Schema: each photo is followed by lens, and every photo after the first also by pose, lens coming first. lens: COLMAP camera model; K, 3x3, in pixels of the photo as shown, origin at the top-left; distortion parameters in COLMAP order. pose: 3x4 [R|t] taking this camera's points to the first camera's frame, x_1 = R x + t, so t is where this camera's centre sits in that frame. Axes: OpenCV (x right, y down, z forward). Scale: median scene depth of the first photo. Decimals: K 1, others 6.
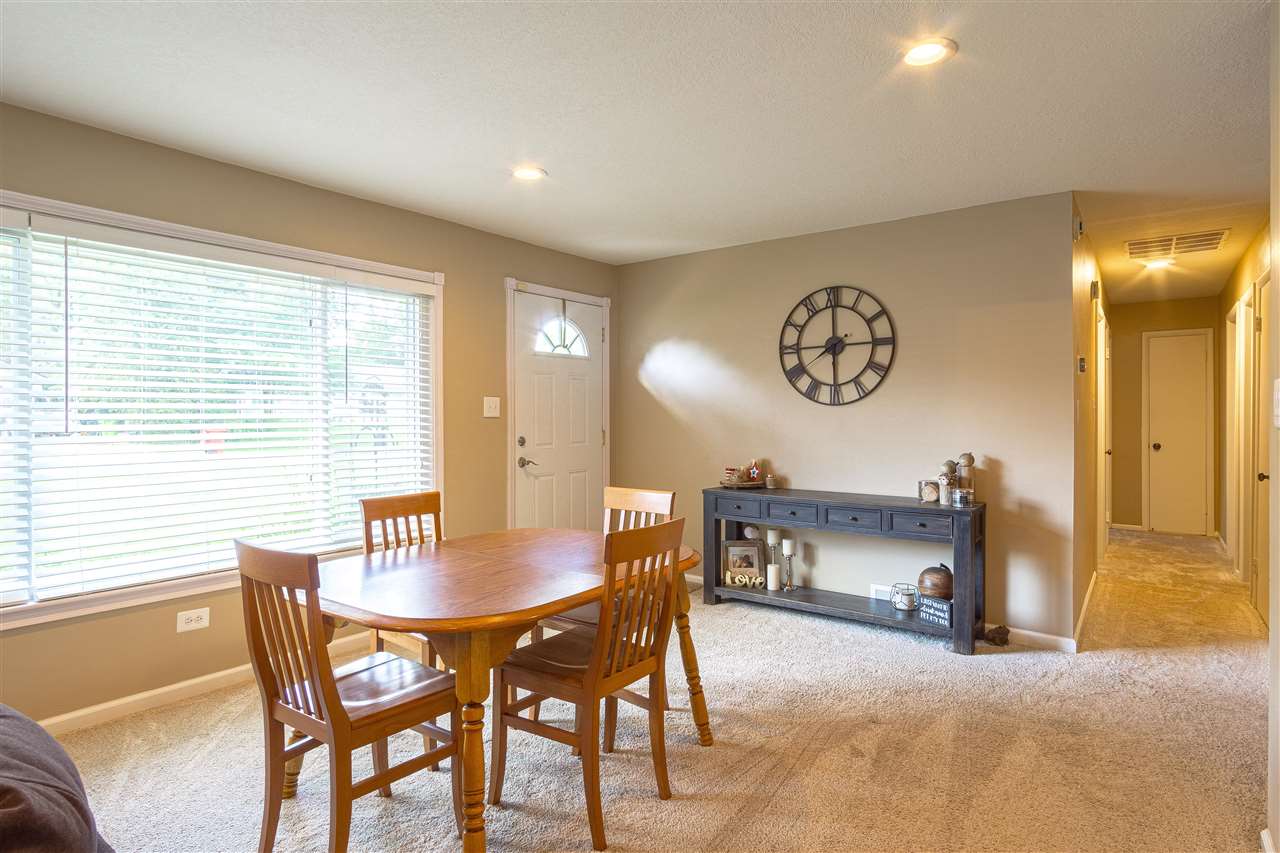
lens RADIAL K [[691.3, 0, 643.3], [0, 691.3, 420.8], [0, 0, 1]] dist [-0.008472, 0.000223]
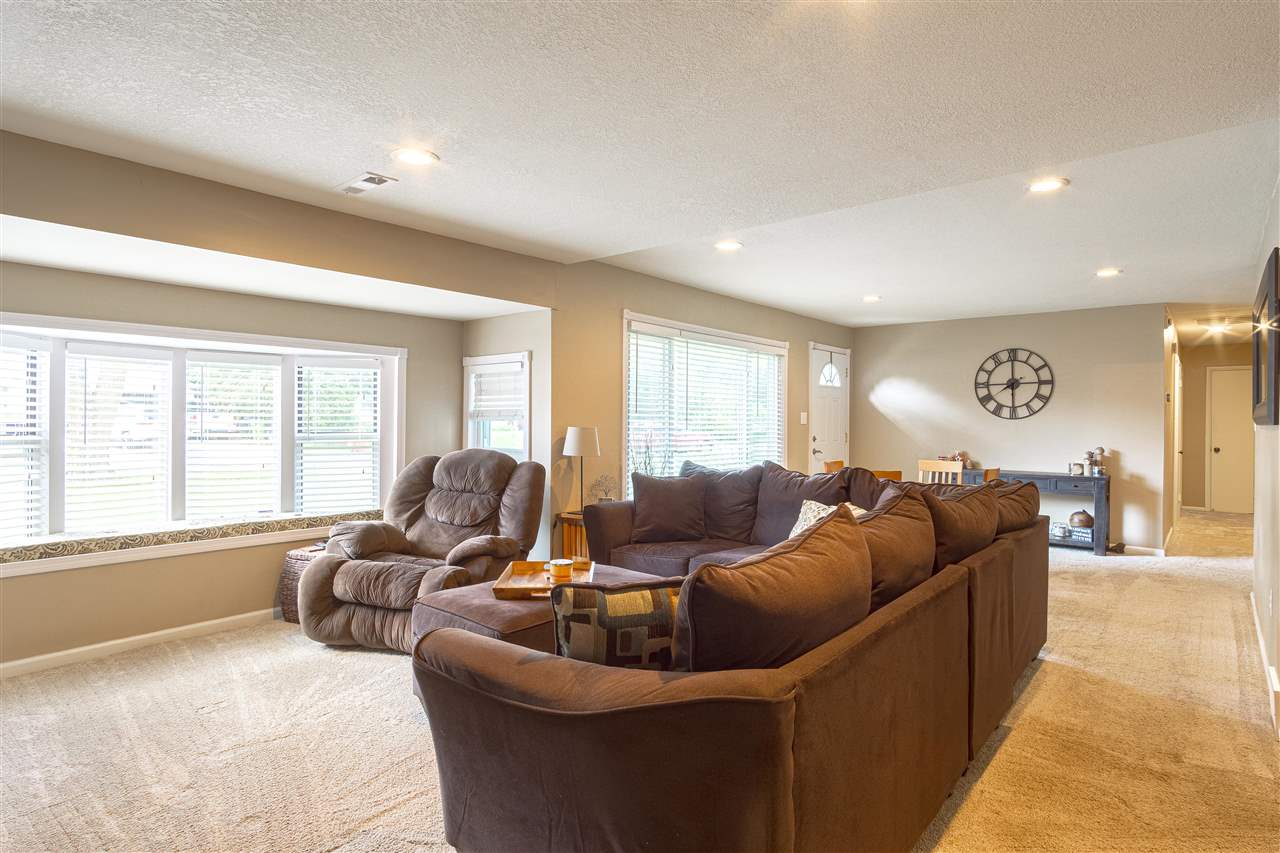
lens RADIAL K [[691.3, 0, 636.9], [0, 691.3, 427.9], [0, 0, 1]] dist [-0.008472, 0.000223]
pose [[0.997569, 0.010646, -0.068870, -0.529516], [-0.010729, 0.999942, -0.000844, 0.010235], [0.068857, 0.001580, 0.997625, -0.752865]]
